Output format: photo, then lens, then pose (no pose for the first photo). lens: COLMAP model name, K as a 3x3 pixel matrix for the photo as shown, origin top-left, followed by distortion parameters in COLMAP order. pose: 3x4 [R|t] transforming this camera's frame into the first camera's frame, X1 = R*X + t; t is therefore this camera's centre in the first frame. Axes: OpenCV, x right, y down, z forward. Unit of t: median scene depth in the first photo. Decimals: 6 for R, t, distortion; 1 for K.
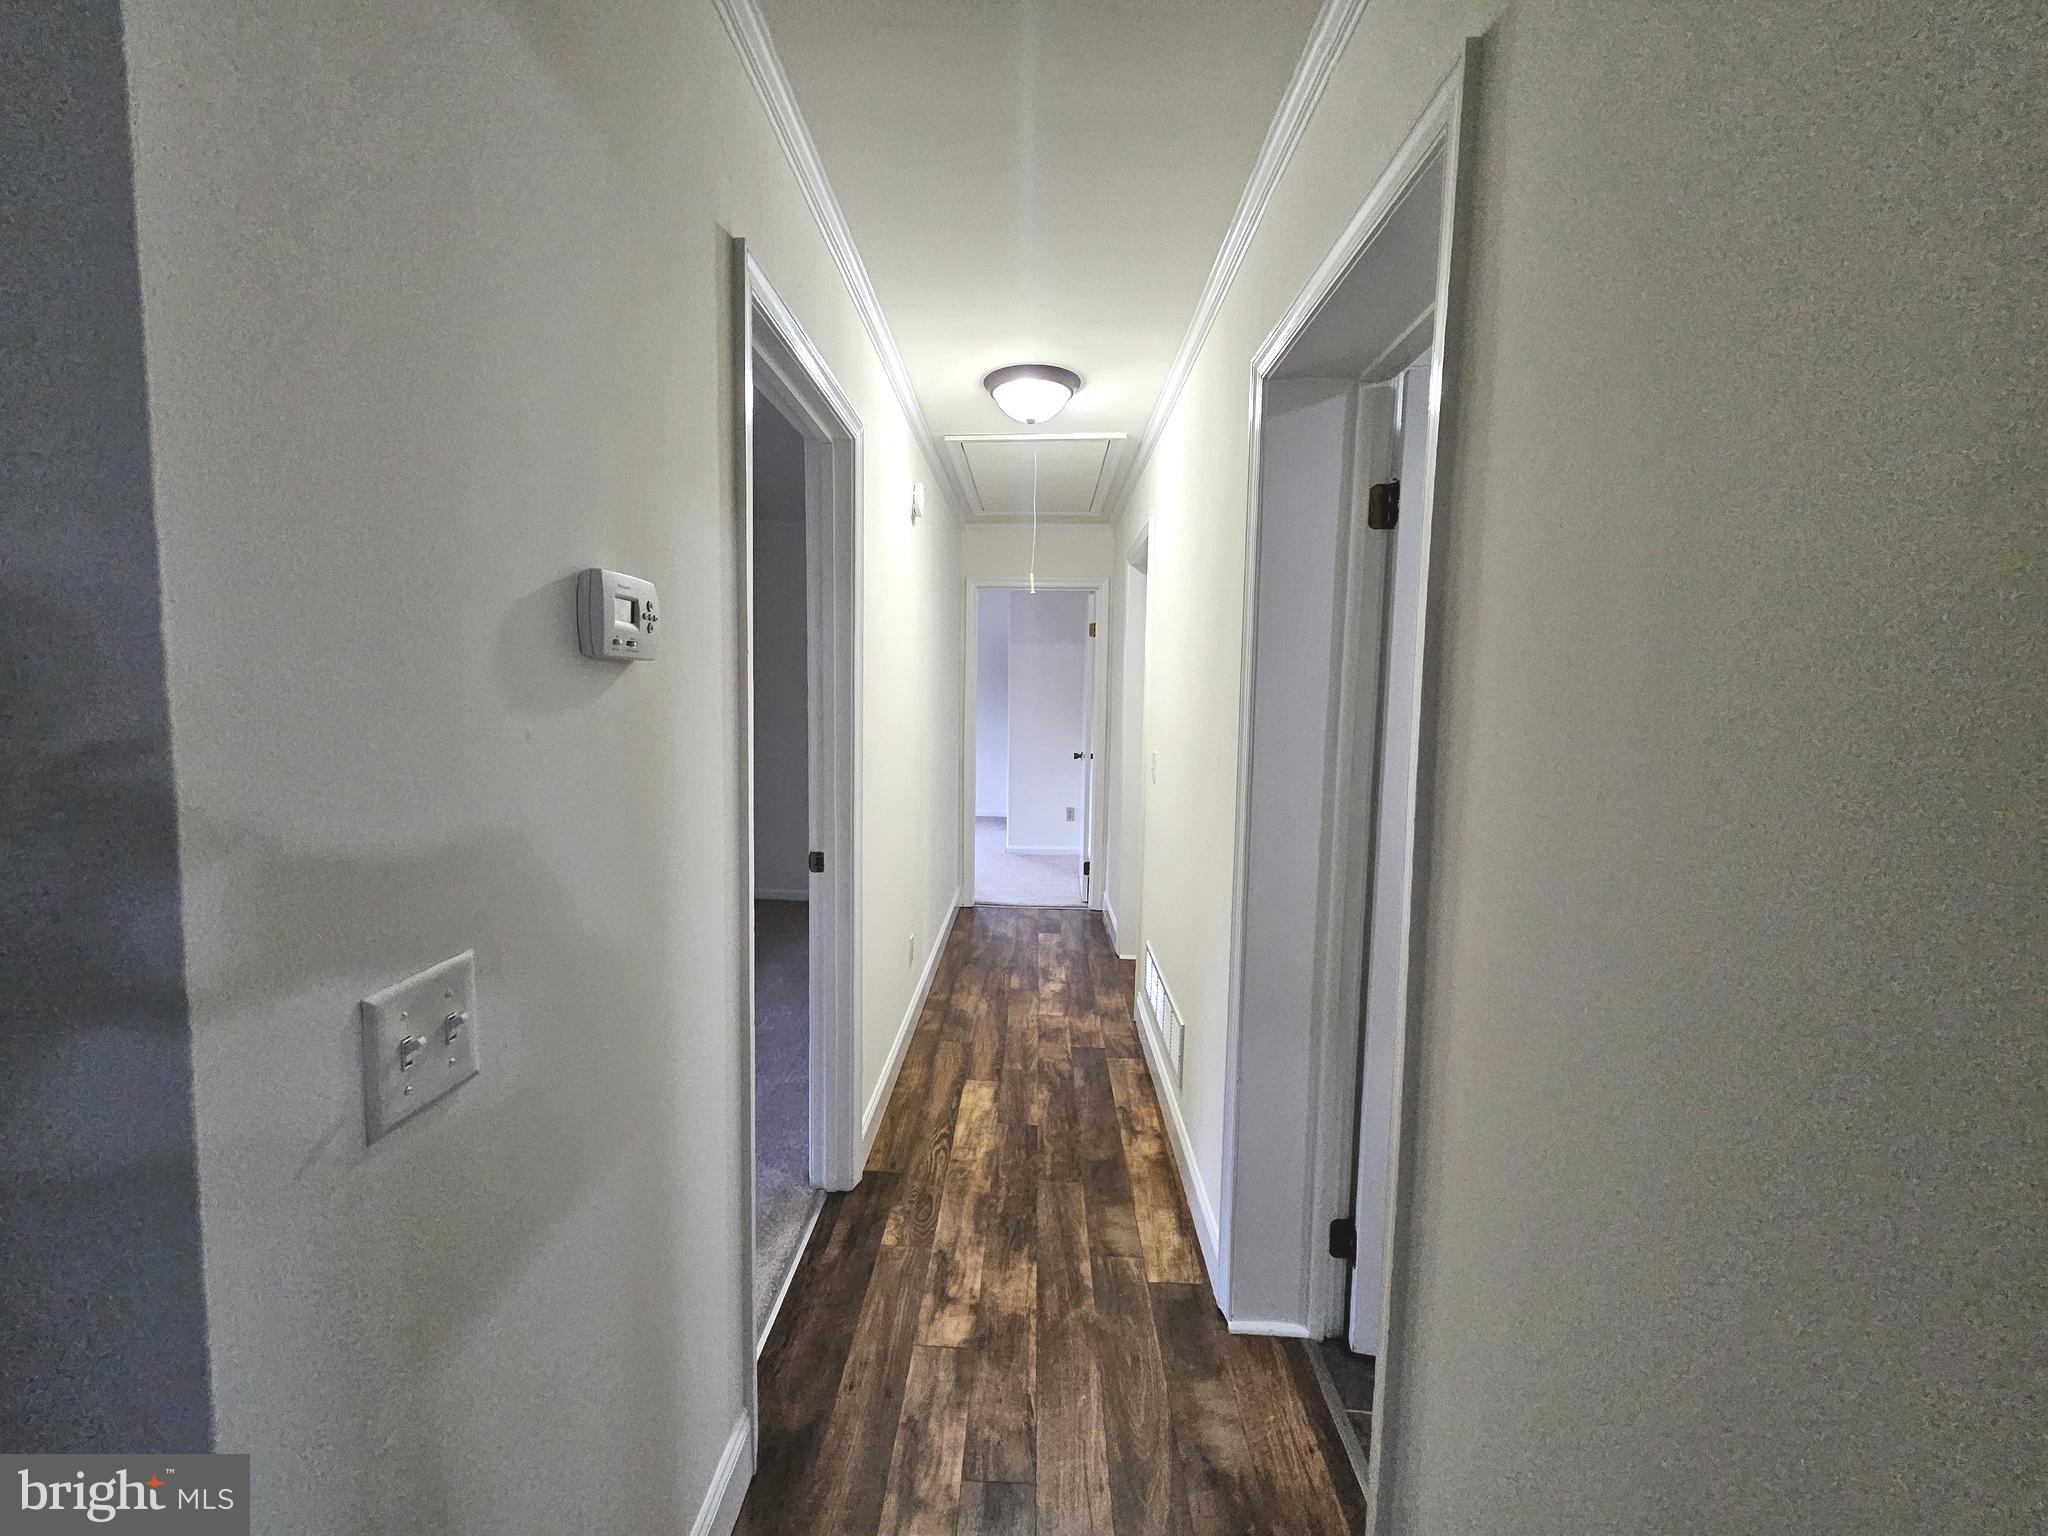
lens RADIAL K [[816.1, 0, 989.2], [0, 816.1, 758.4], [0, 0, 1]] dist [-0.000059, -0.000021]
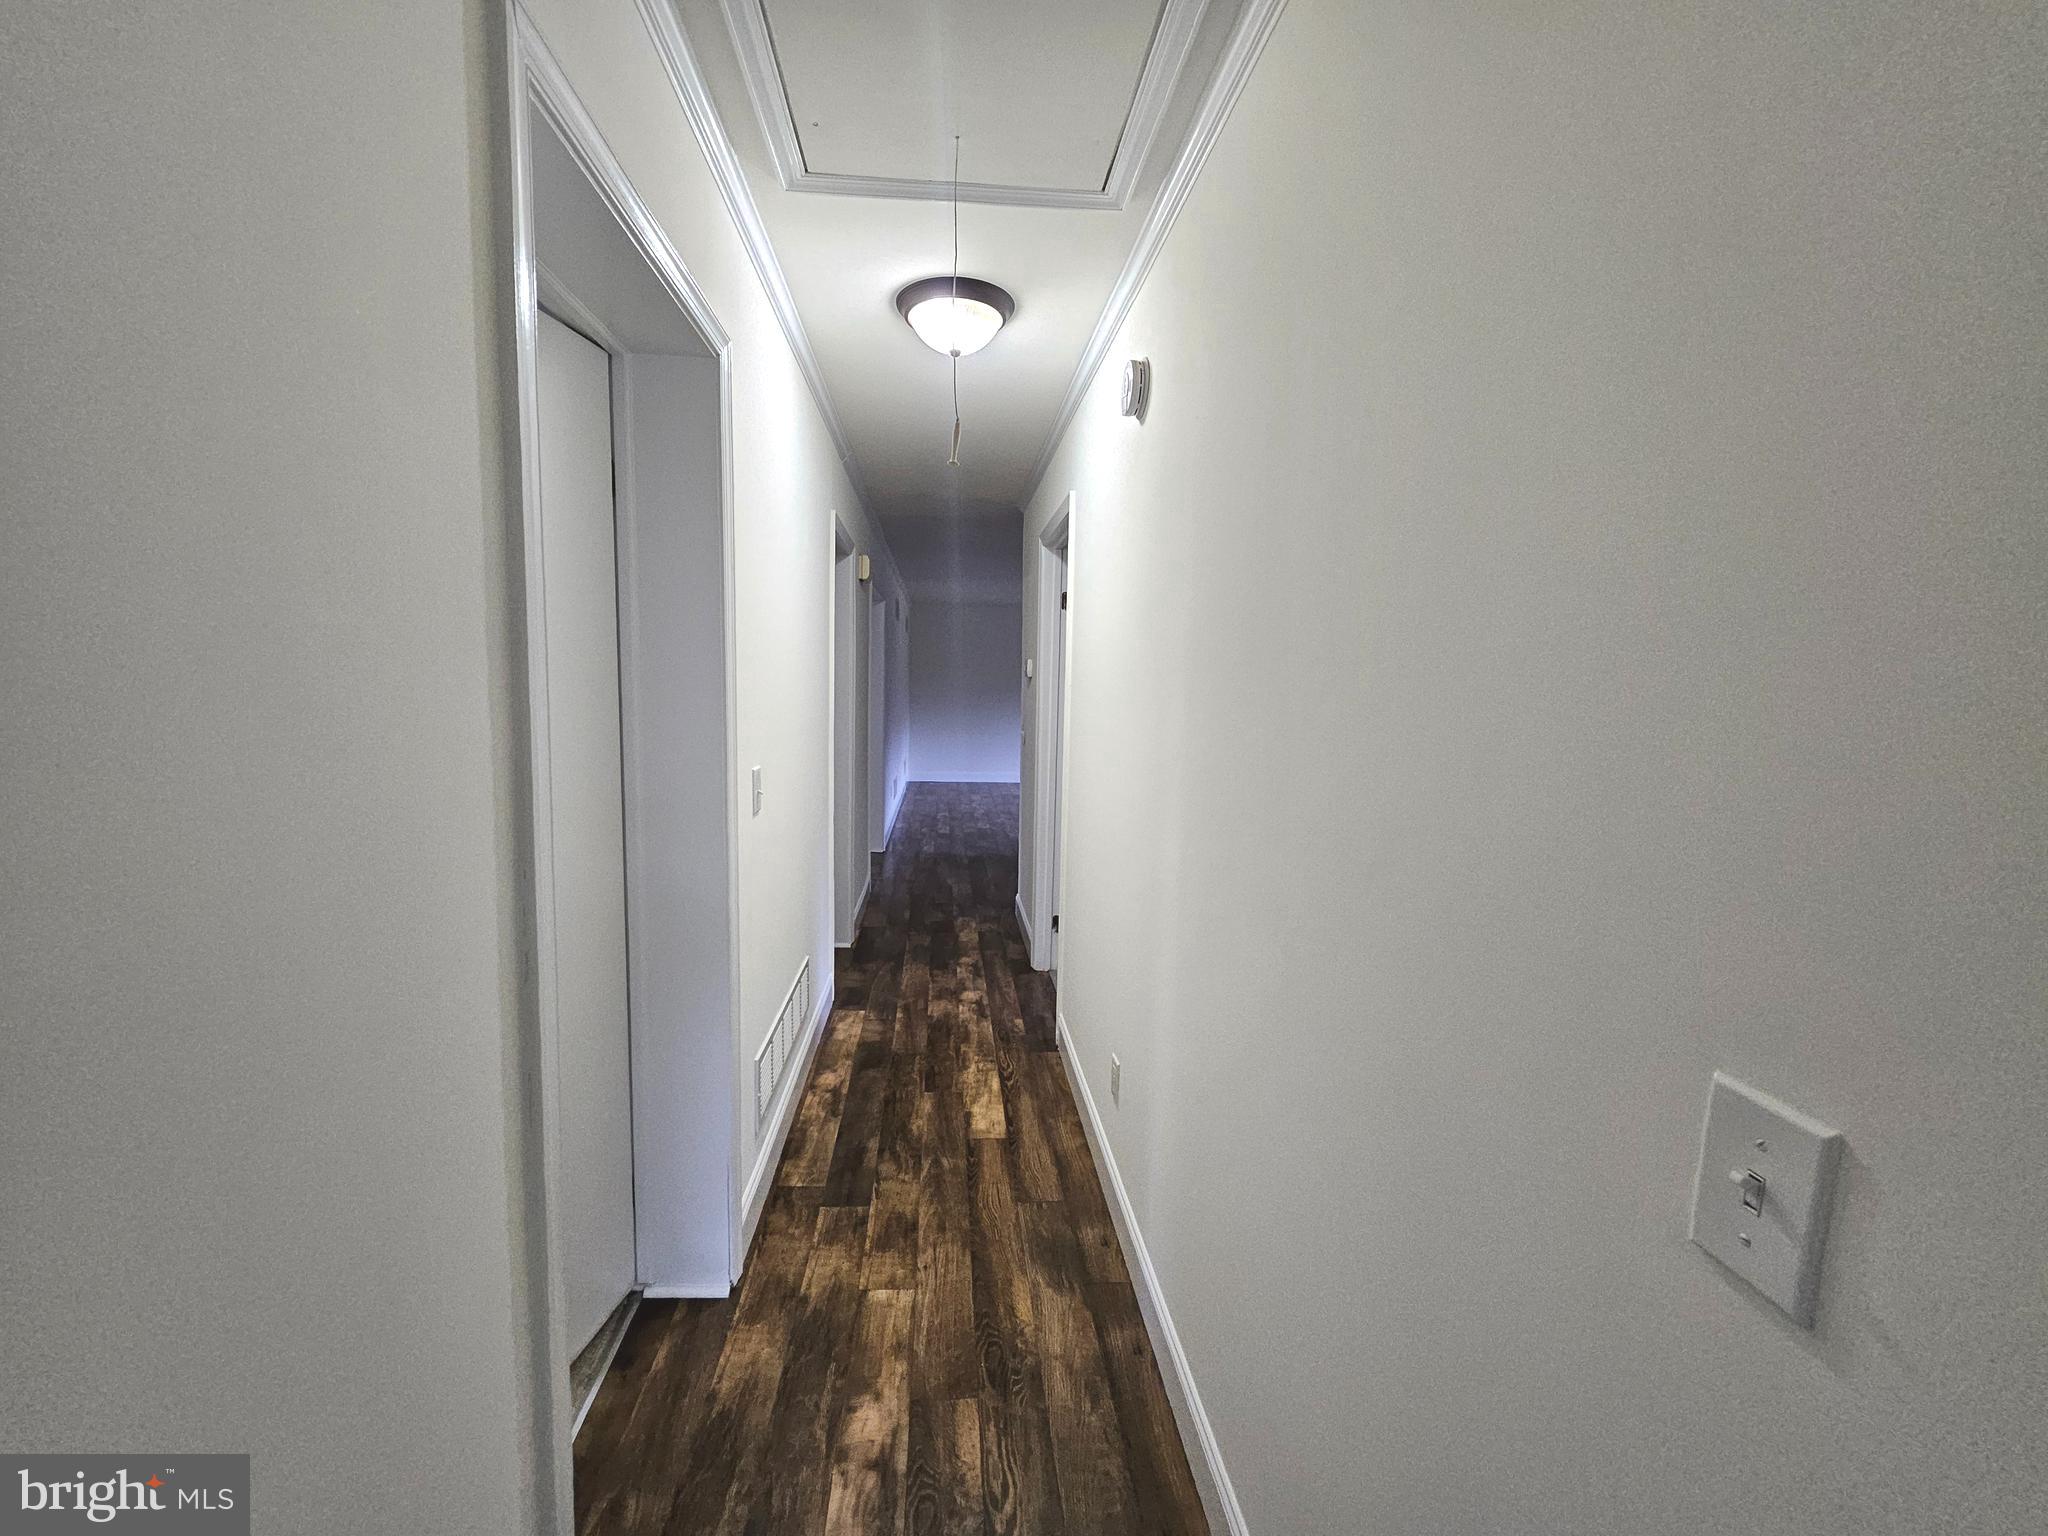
lens RADIAL K [[816.1, 0, 989.2], [0, 816.1, 758.4], [0, 0, 1]] dist [-0.000059, -0.000021]
pose [[-0.992468, -0.020709, -0.120743, 0.108696], [-0.041630, 0.983968, 0.173420, -0.157032], [0.115216, 0.177140, -0.977418, 1.895632]]
